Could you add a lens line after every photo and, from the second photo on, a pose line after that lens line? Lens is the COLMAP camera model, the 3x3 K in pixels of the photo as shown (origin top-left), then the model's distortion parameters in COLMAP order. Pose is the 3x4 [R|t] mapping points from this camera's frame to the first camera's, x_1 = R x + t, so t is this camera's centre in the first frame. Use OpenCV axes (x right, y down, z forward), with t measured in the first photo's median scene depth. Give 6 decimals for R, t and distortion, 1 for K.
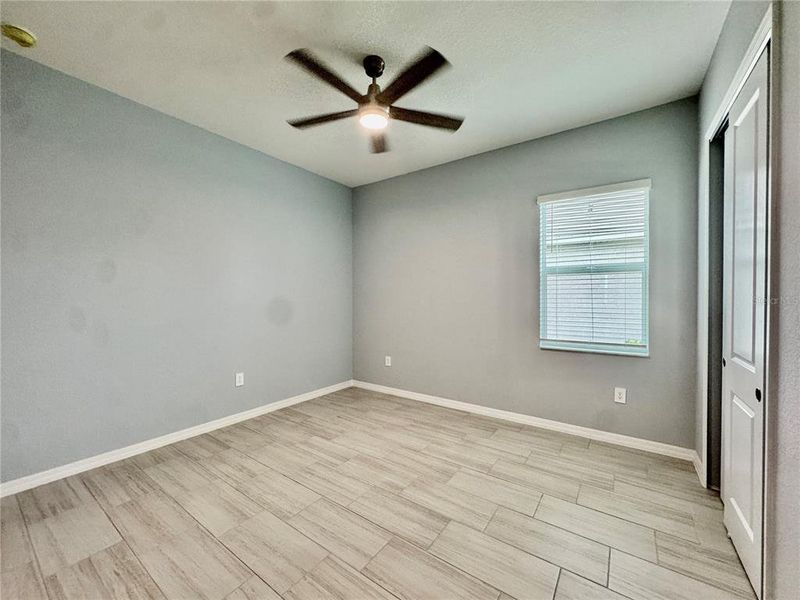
lens RADIAL K [[319.9, 0, 411.9], [0, 319.9, 298.5], [0, 0, 1]] dist [0.001756, -0.000013]
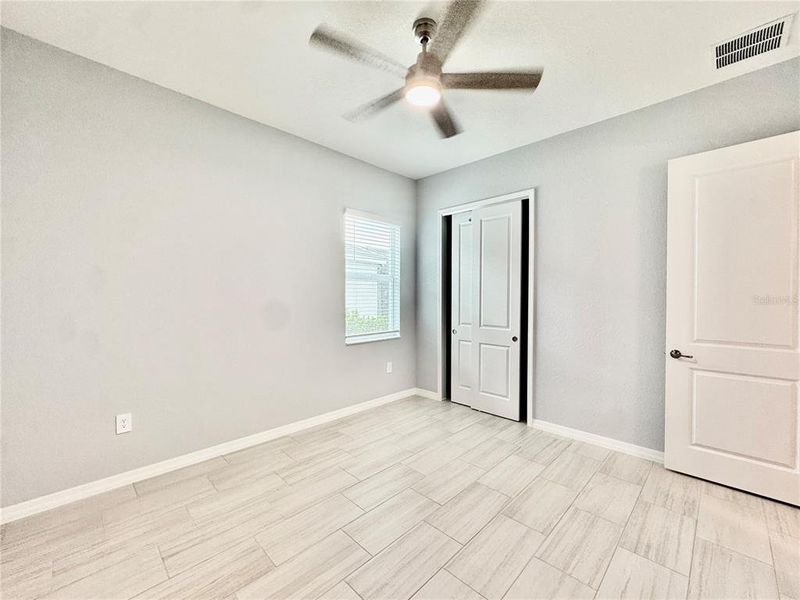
lens RADIAL K [[319.9, 0, 403.0], [0, 319.9, 299.0], [0, 0, 1]] dist [0.001756, -0.000013]
pose [[0.185660, -0.006698, 0.982591, -0.702710], [0.001652, 0.999977, 0.006505, -0.009356], [-0.982613, 0.000415, 0.185667, 0.652685]]
